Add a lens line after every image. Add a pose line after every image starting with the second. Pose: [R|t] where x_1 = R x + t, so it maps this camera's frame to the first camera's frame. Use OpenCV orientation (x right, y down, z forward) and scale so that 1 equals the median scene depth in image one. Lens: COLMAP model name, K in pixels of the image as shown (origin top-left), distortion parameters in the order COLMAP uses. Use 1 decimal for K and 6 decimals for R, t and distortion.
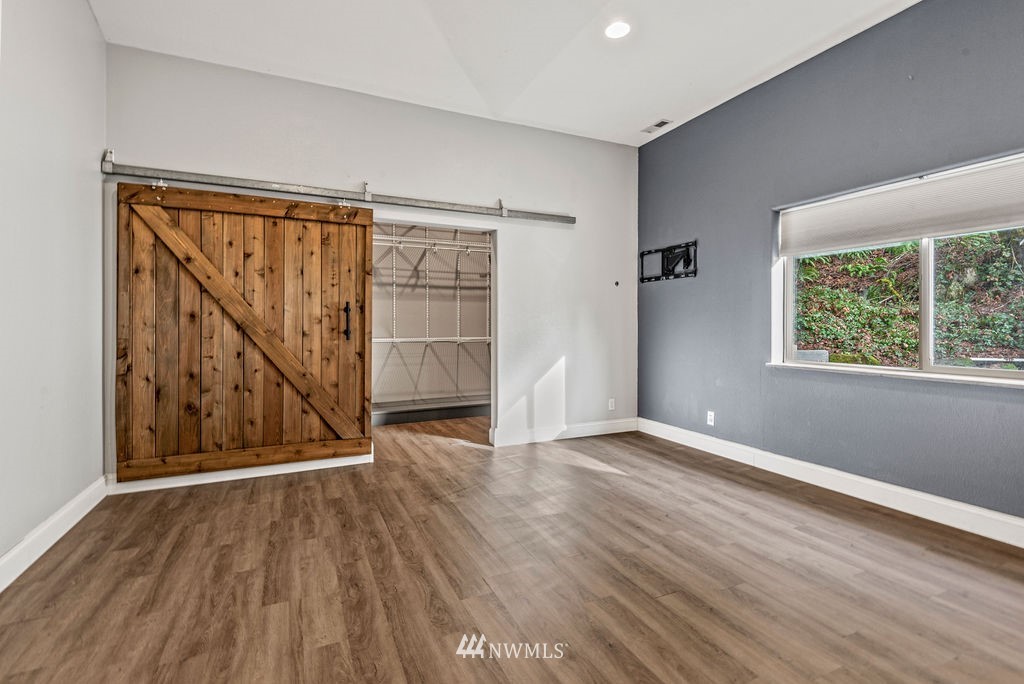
lens RADIAL K [[466.9, 0, 511.1], [0, 466.9, 332.8], [0, 0, 1]] dist [0.015433, -0.001218]
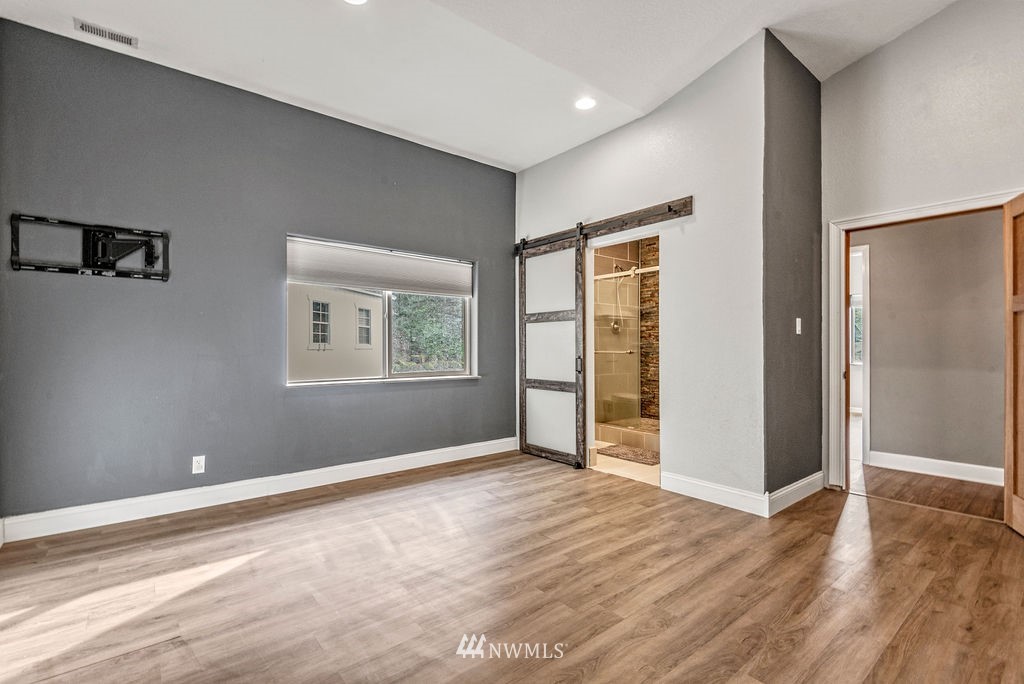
lens RADIAL K [[466.9, 0, 511.7], [0, 466.9, 345.0], [0, 0, 1]] dist [0.015433, -0.001218]
pose [[-0.242938, 0.003769, 0.970035, -0.453200], [0.014536, 0.999894, -0.000244, -0.011157], [-0.969933, 0.014041, -0.242967, 0.645565]]
